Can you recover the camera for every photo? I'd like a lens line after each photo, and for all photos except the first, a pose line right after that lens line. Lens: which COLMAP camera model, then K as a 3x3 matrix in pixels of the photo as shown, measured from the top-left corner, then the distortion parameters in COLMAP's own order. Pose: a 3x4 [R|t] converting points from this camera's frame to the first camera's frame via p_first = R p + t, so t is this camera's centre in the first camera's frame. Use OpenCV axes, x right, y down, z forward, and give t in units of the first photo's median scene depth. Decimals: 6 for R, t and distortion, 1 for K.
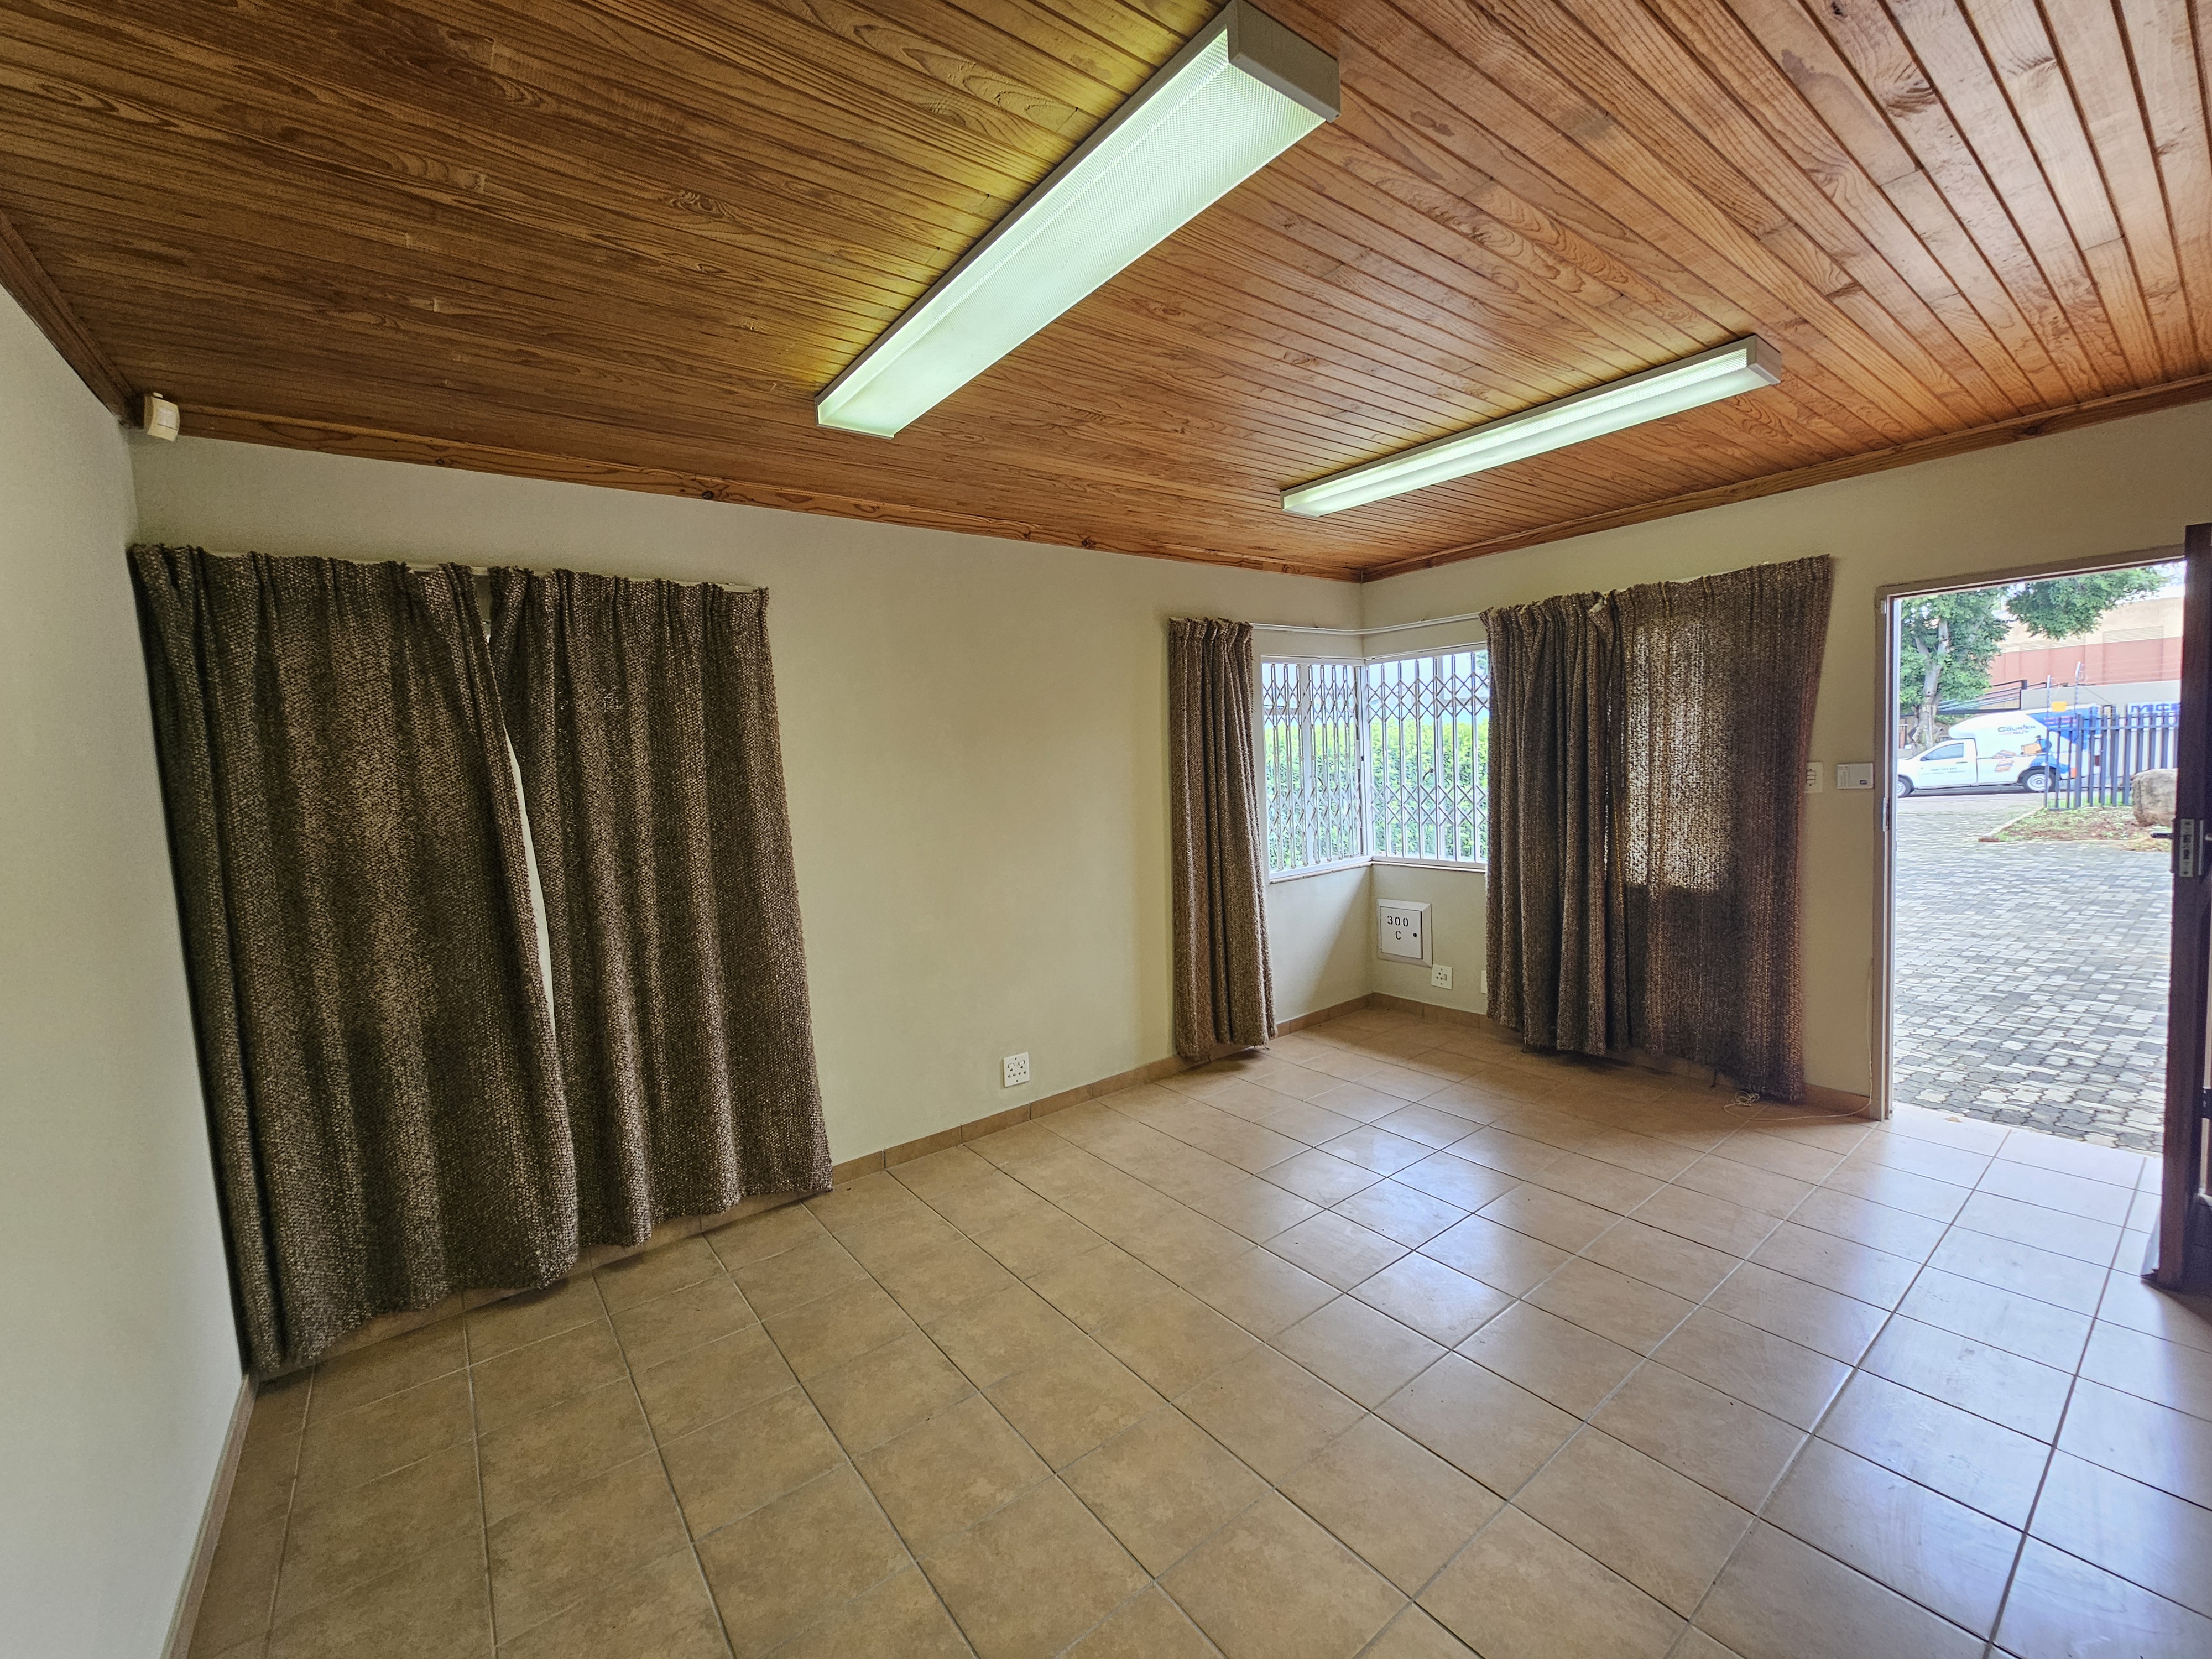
lens RADIAL K [[900.9, 0, 1108.4], [0, 900.9, 823.5], [0, 0, 1]] dist [-0.004225, 0.001425]
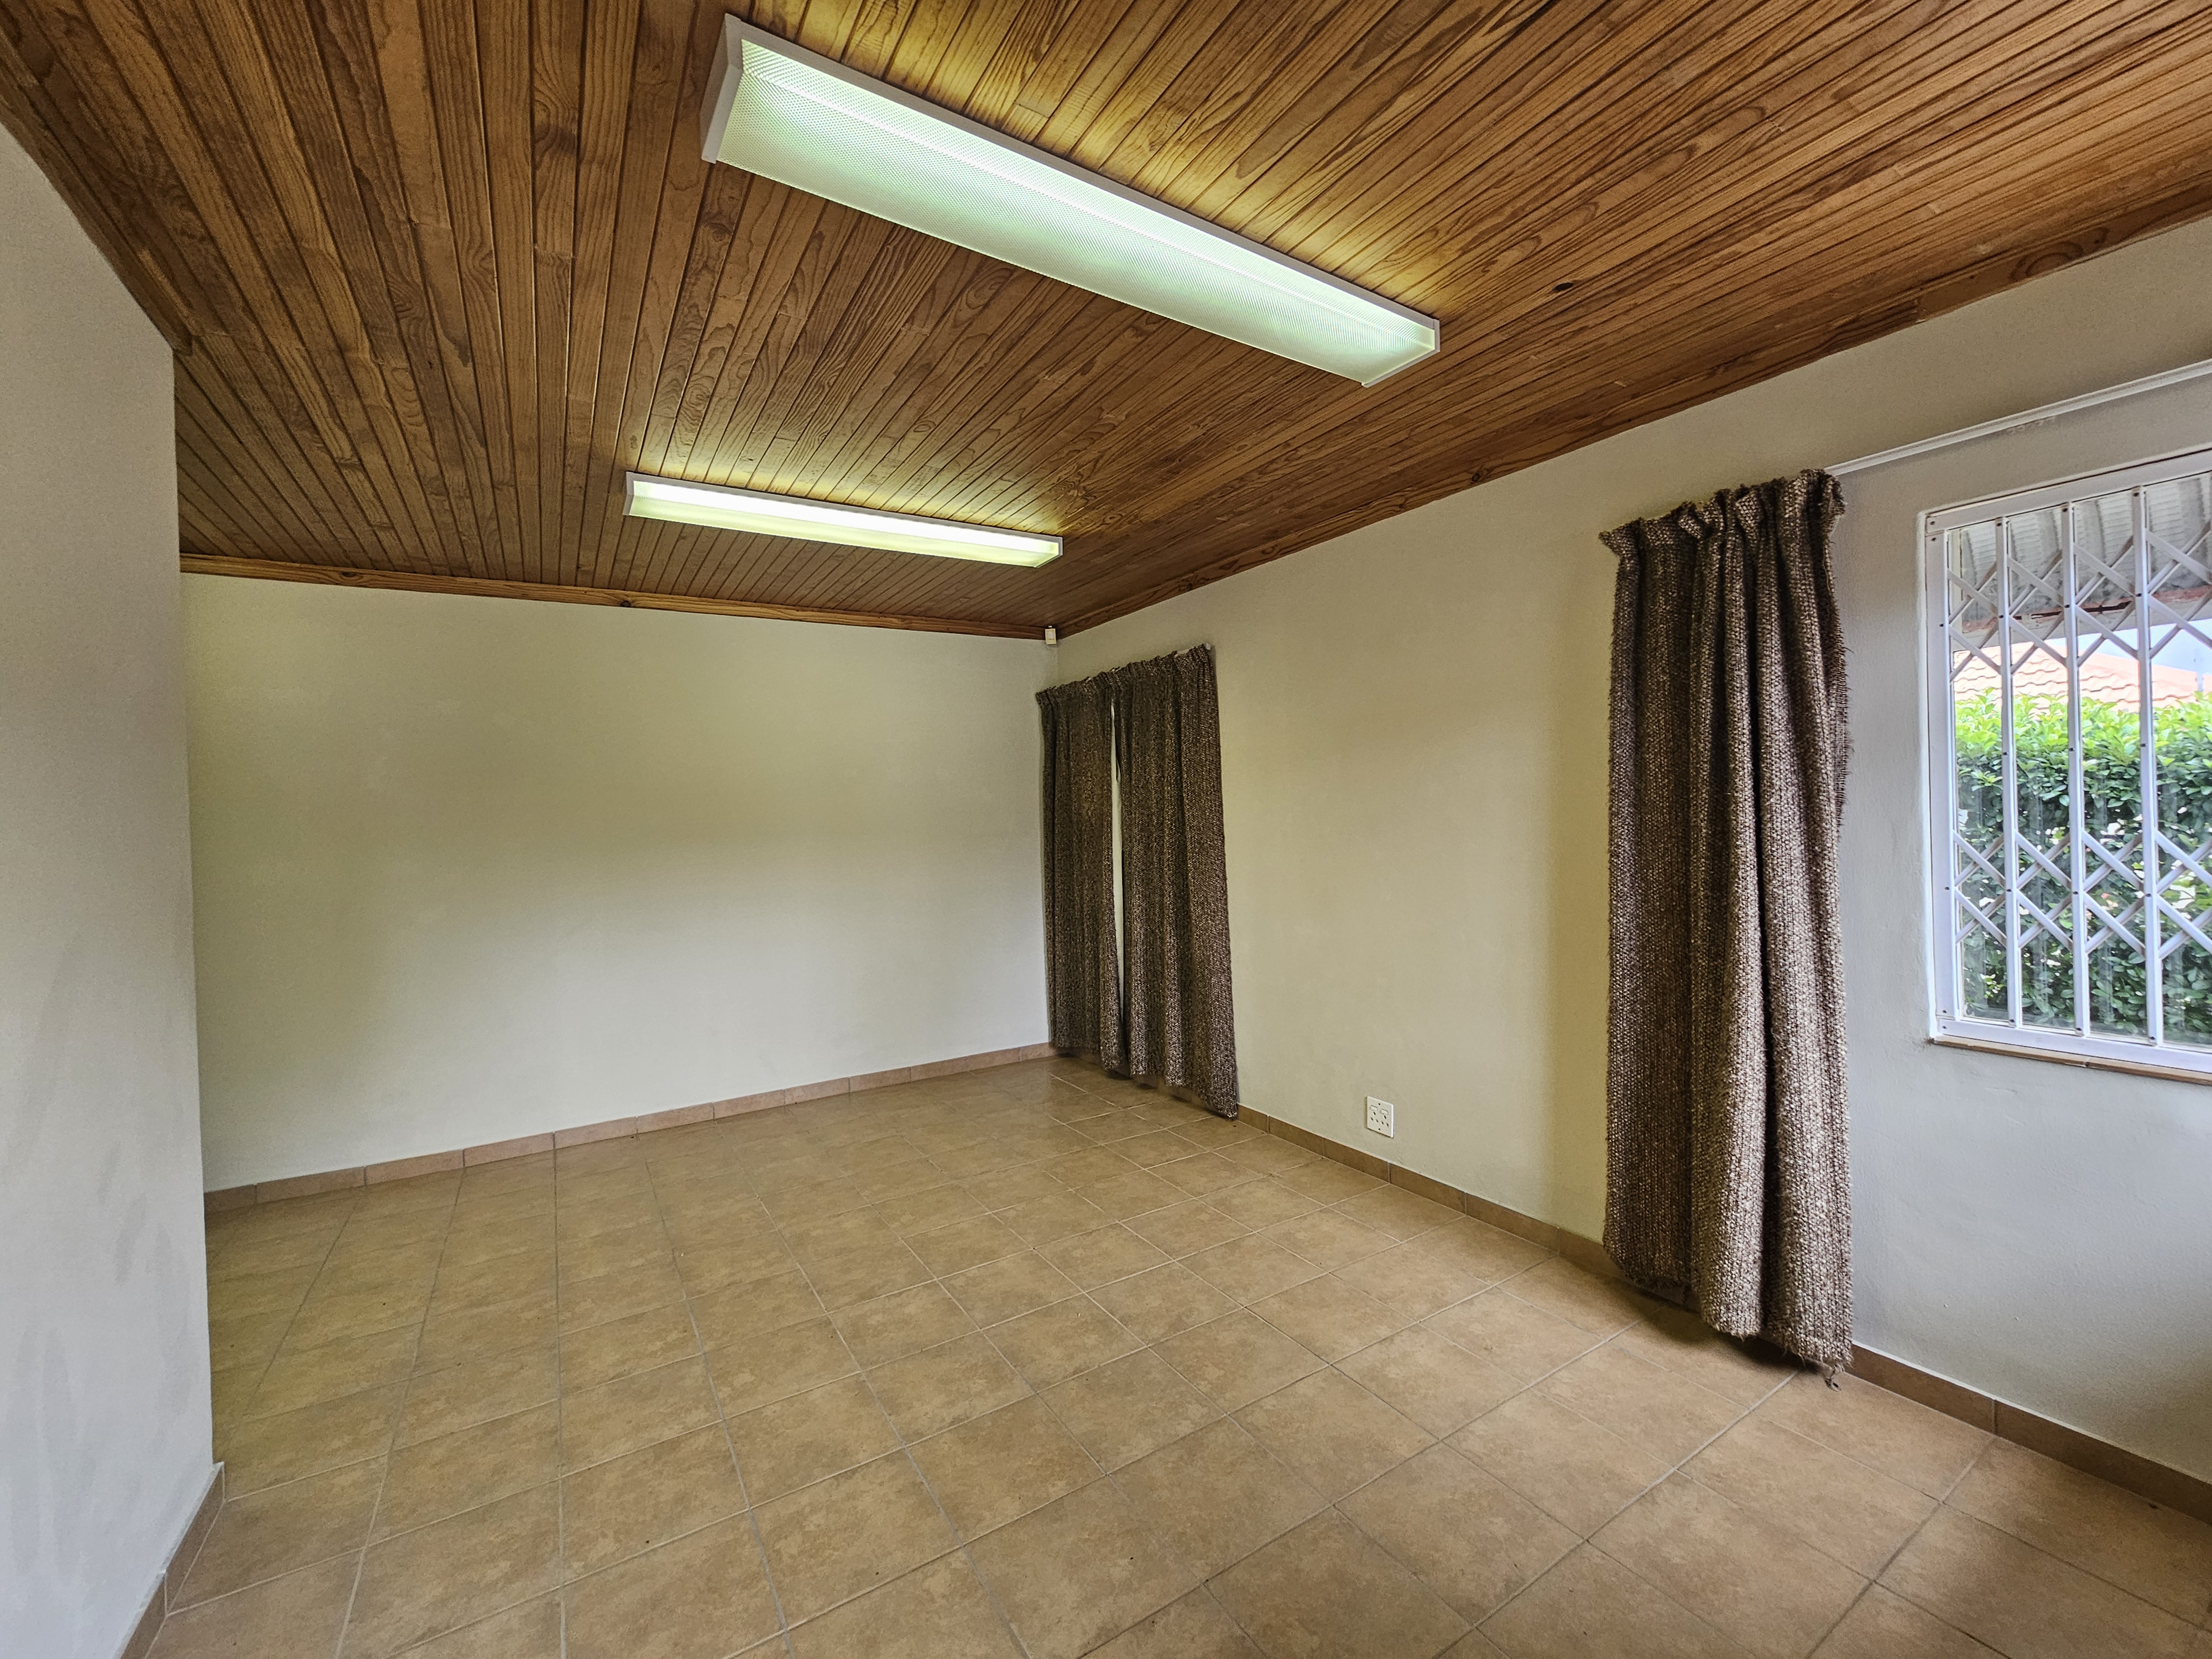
lens RADIAL K [[900.9, 0, 1107.1], [0, 900.9, 832.5], [0, 0, 1]] dist [-0.004225, 0.001425]
pose [[-0.093148, 0.071215, -0.993102, 0.896970], [-0.036501, 0.996524, 0.074884, -0.073328], [0.994983, 0.043225, -0.090224, 0.909825]]
